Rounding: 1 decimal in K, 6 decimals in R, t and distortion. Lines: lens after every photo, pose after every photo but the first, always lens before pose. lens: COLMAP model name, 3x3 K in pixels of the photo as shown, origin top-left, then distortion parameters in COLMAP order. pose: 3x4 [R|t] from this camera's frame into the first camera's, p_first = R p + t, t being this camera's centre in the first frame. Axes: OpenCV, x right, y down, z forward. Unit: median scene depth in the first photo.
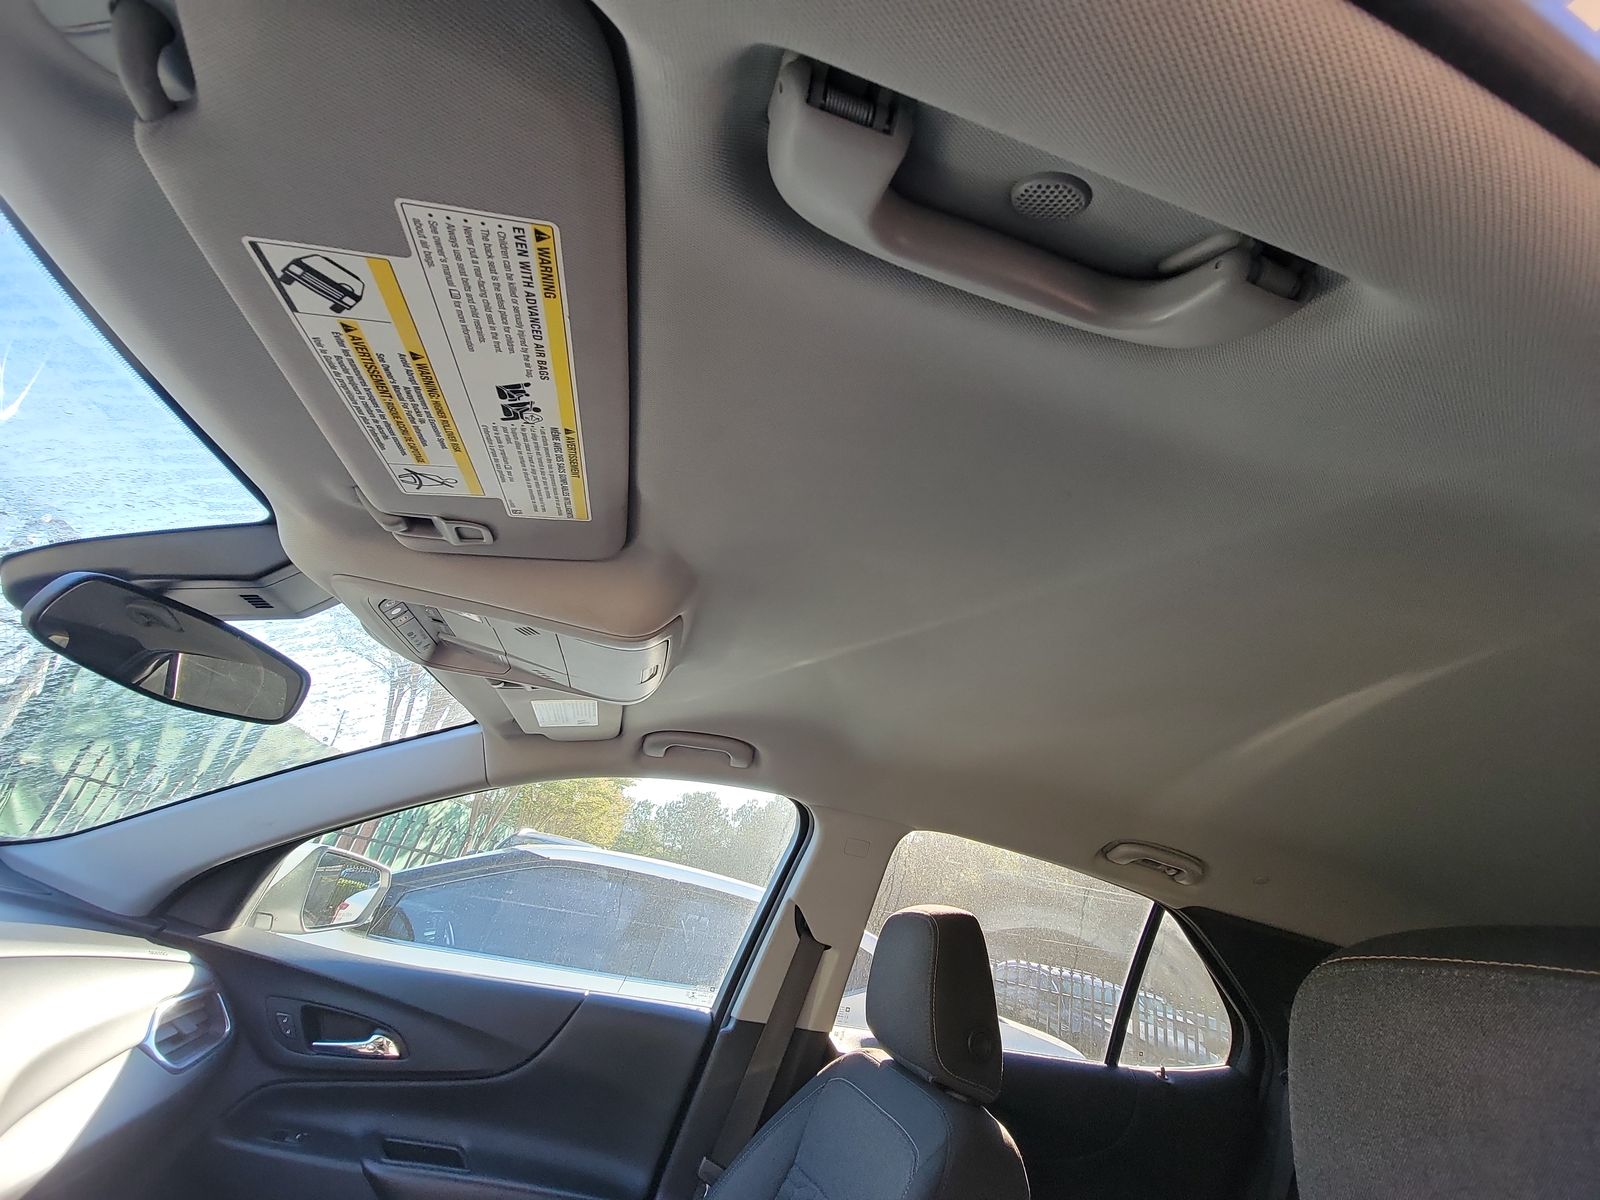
lens RADIAL K [[639.9, 0, 799.4], [0, 639.9, 595.6], [0, 0, 1]] dist [0.022137, 0.000231]
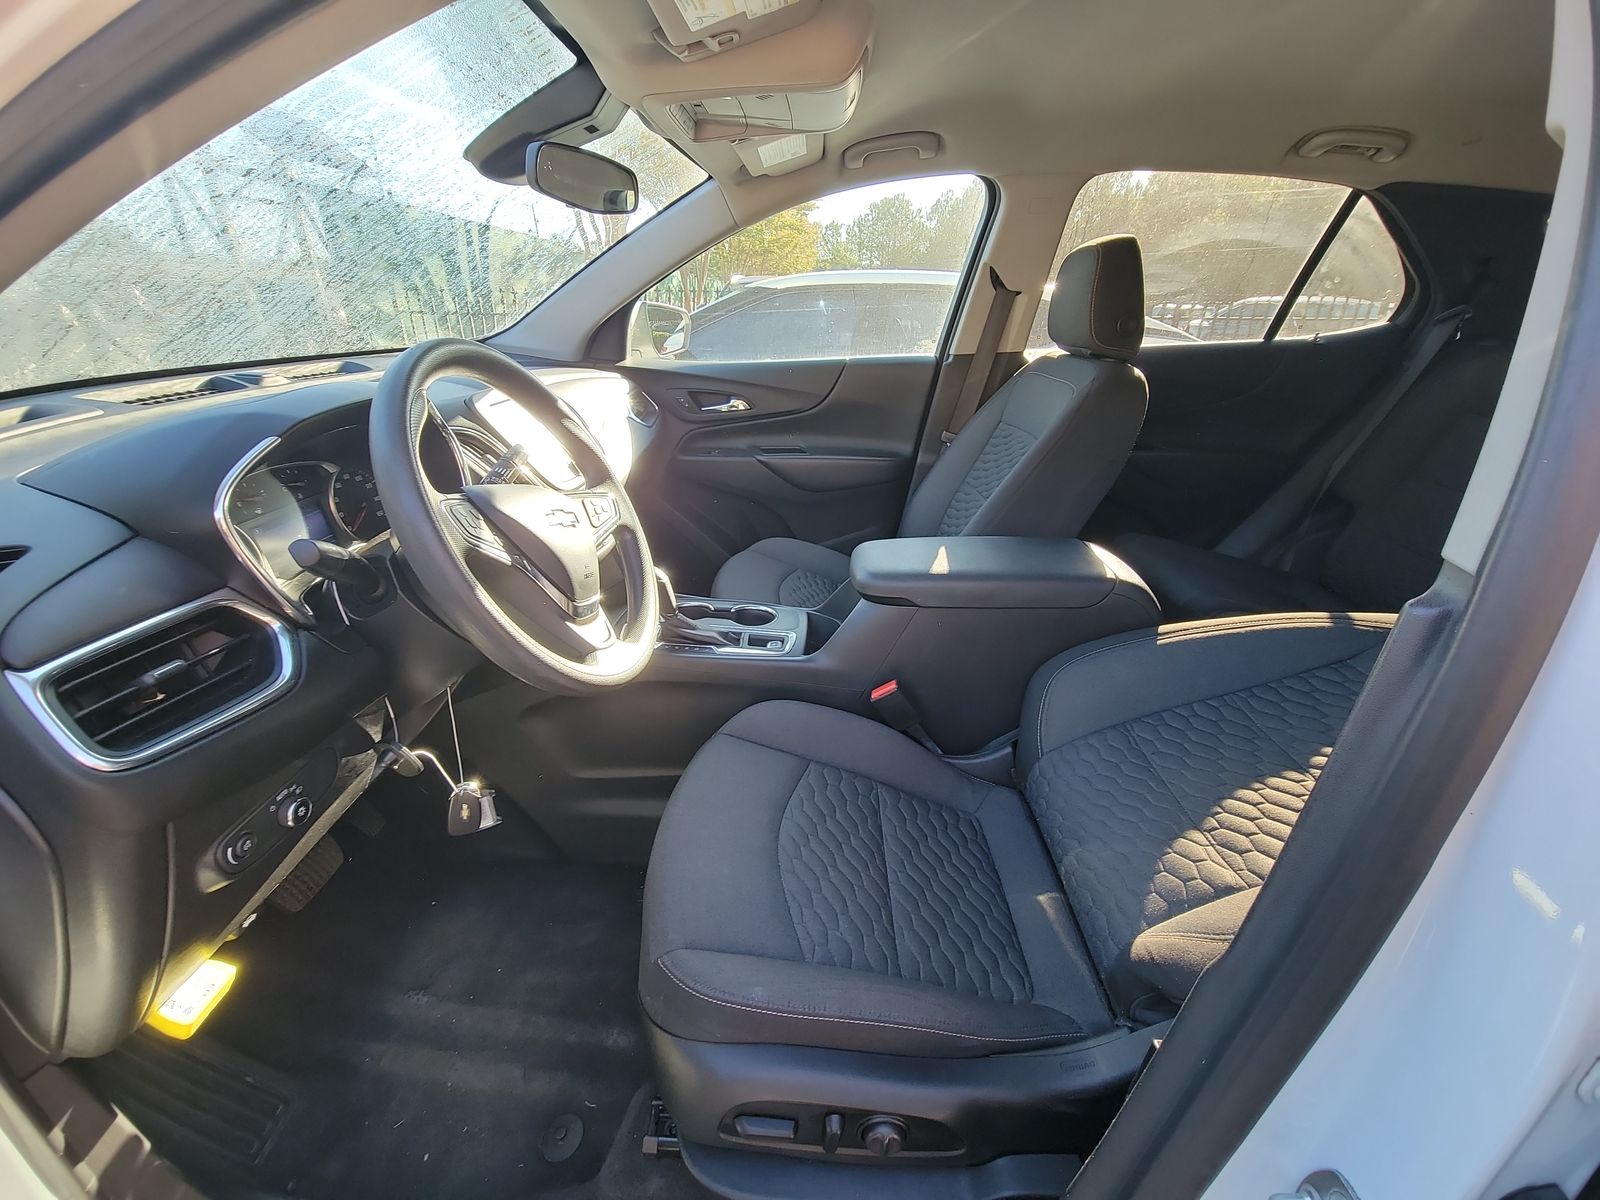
lens RADIAL K [[651.5, 0, 798.0], [0, 651.5, 594.6], [0, 0, 1]] dist [-0.001474, -0.006446]
pose [[0.939118, -0.062424, -0.337877, 0.032031], [0.294737, 0.651779, 0.698794, -0.104760], [0.176600, -0.755835, 0.630496, -0.365581]]
